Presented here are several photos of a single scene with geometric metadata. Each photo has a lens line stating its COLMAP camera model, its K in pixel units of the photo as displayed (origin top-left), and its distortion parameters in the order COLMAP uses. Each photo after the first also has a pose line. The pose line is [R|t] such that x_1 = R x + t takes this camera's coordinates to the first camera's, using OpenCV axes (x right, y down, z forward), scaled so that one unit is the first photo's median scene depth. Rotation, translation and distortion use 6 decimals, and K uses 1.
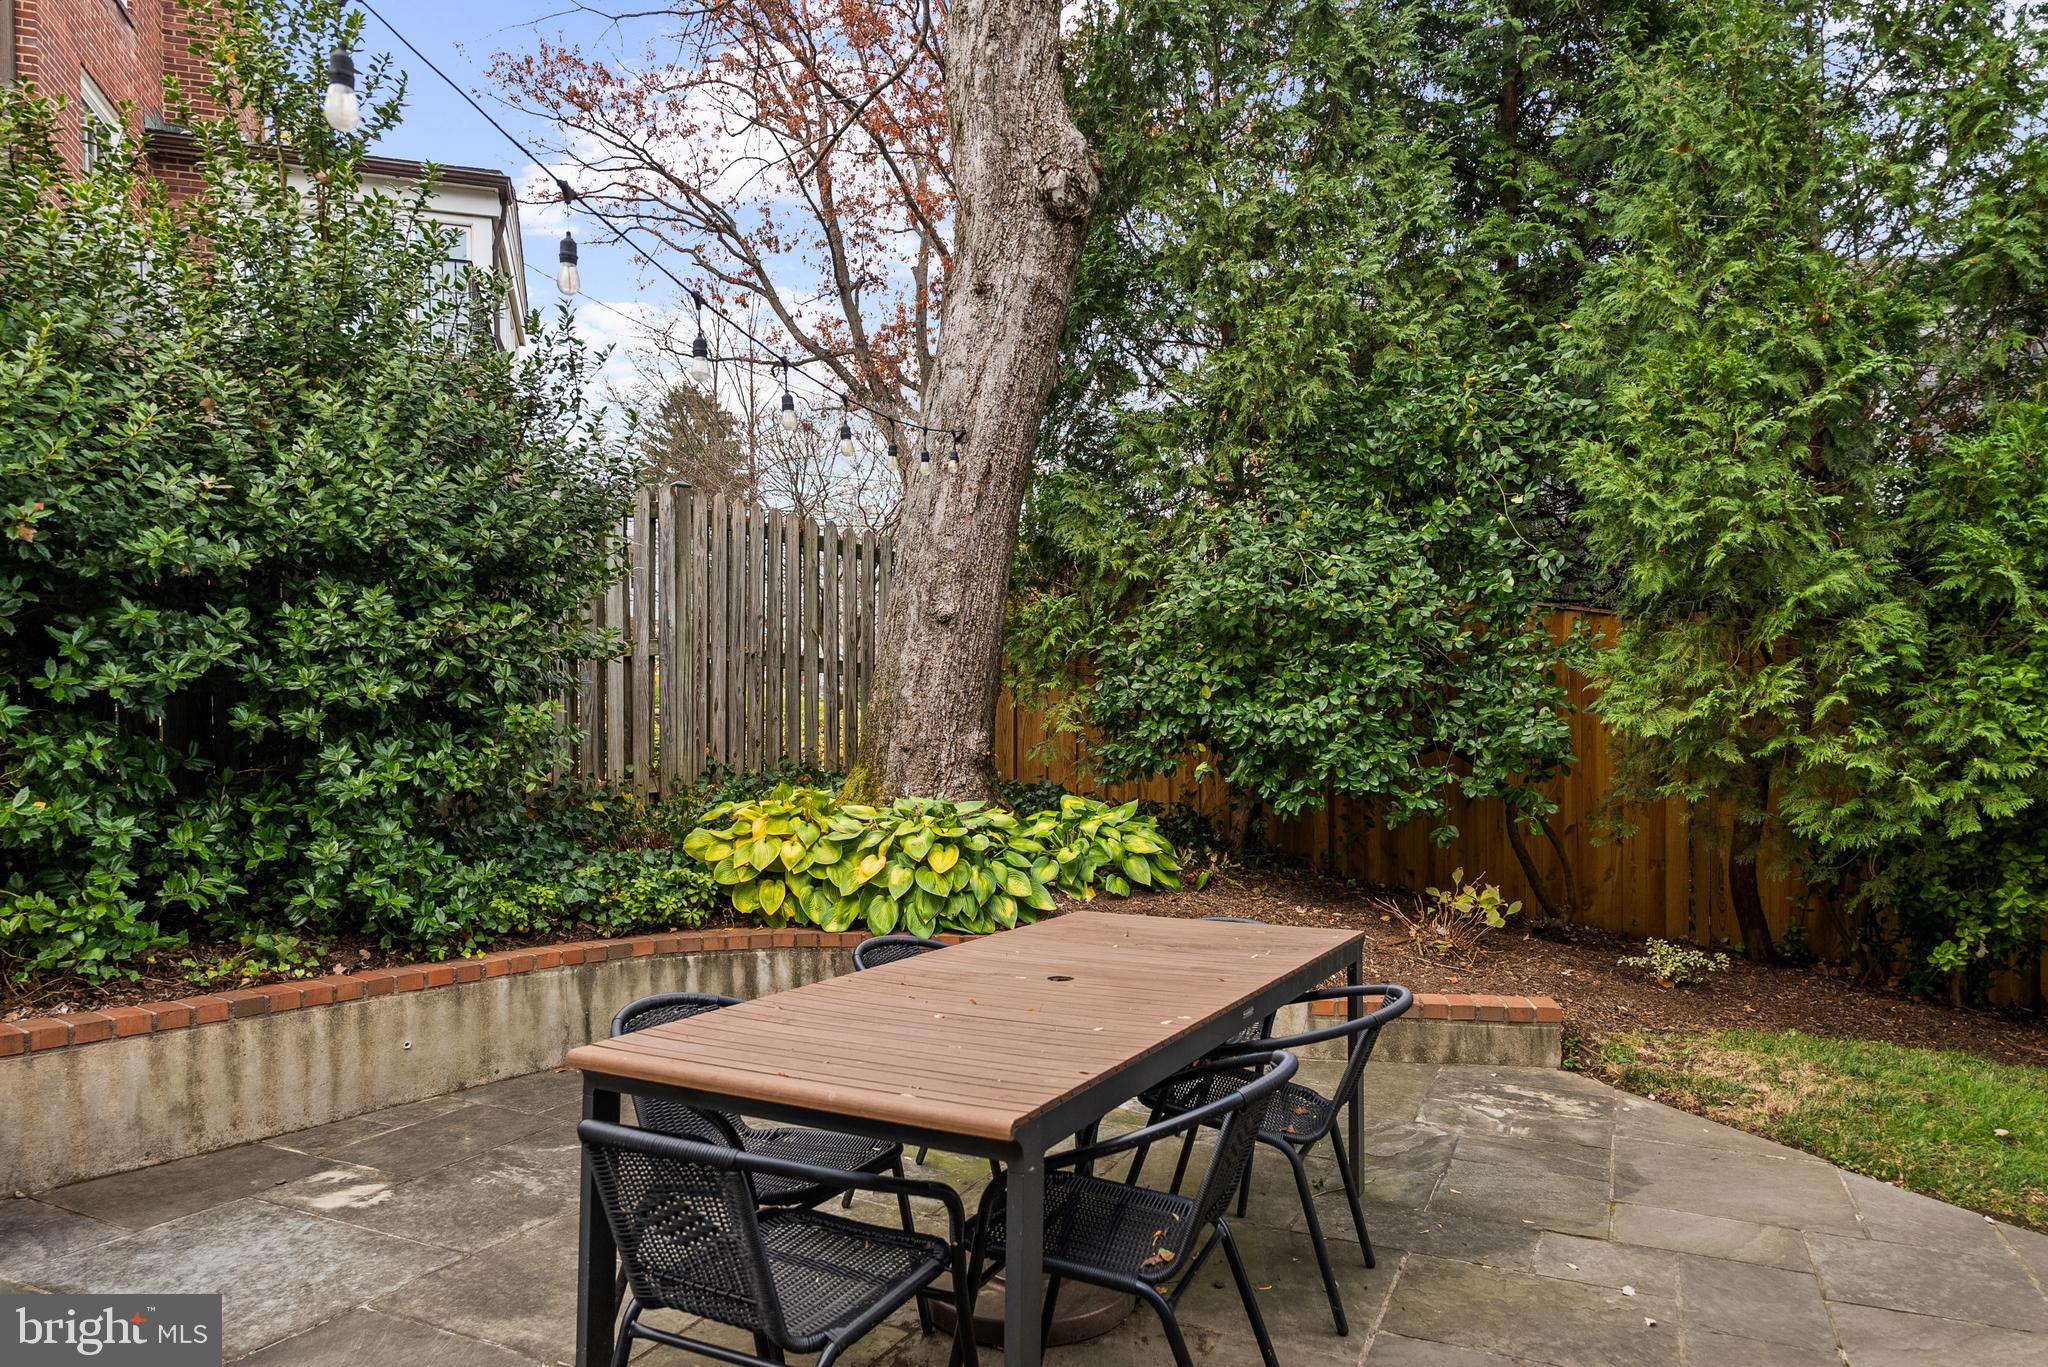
lens RADIAL K [[1206.3, 0, 1022.3], [0, 1206.3, 780.7], [0, 0, 1]] dist [-0.000558, -0.000308]
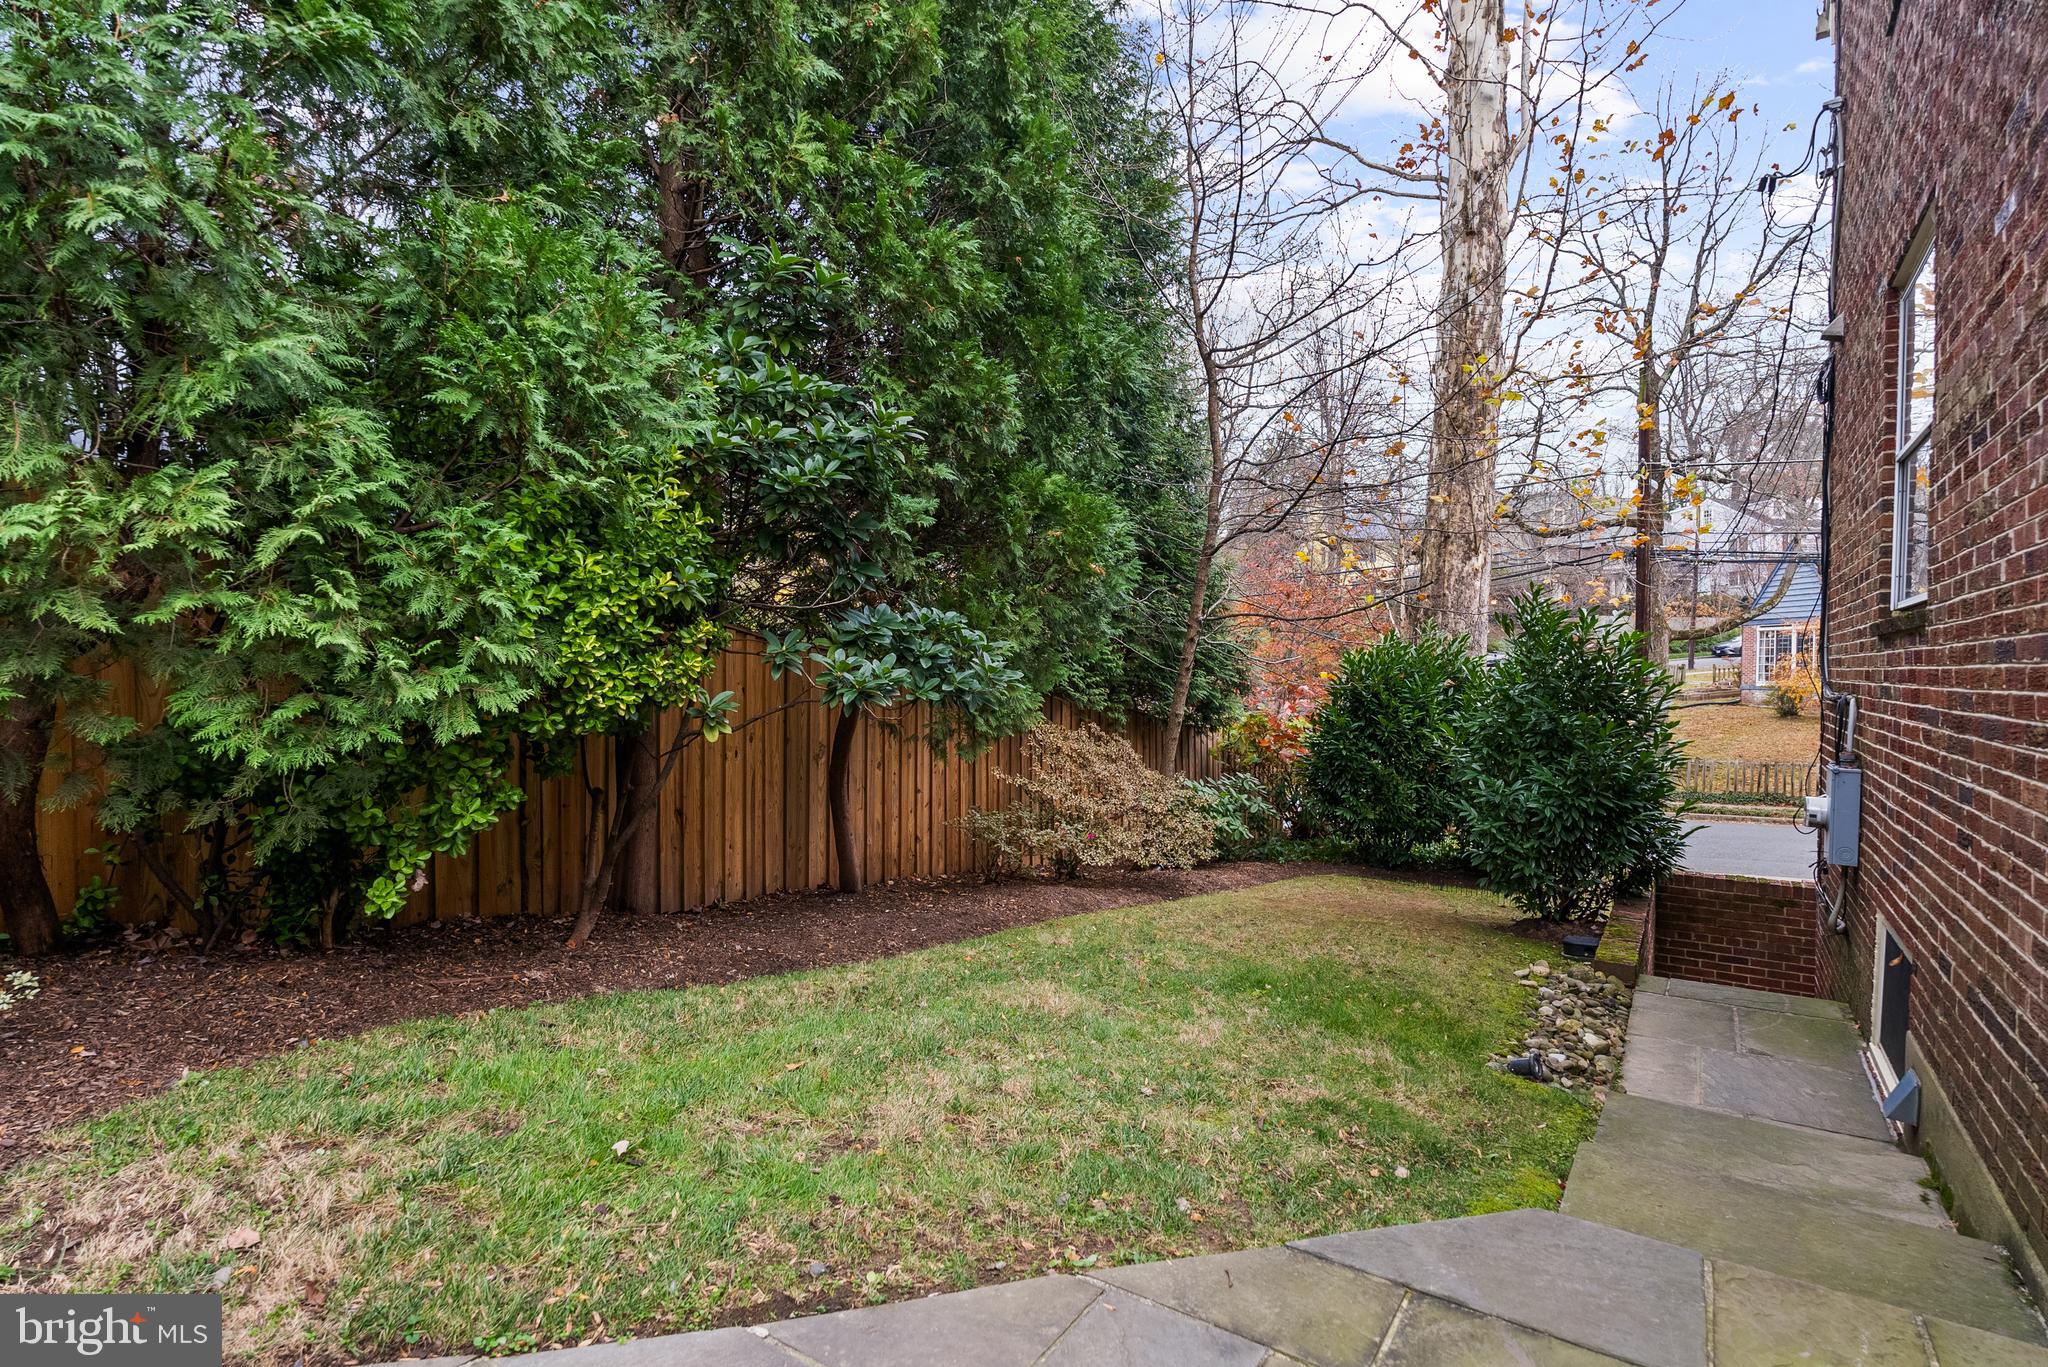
lens RADIAL K [[983.7, 0, 1024.0], [0, 983.7, 683.5], [0, 0, 1]] dist [-0.001893, 0.000049]
pose [[0.129761, -0.002277, 0.991543, 0.212033], [0.015326, 0.999883, 0.000290, 0.015309], [-0.991427, 0.015158, 0.129781, 0.550659]]
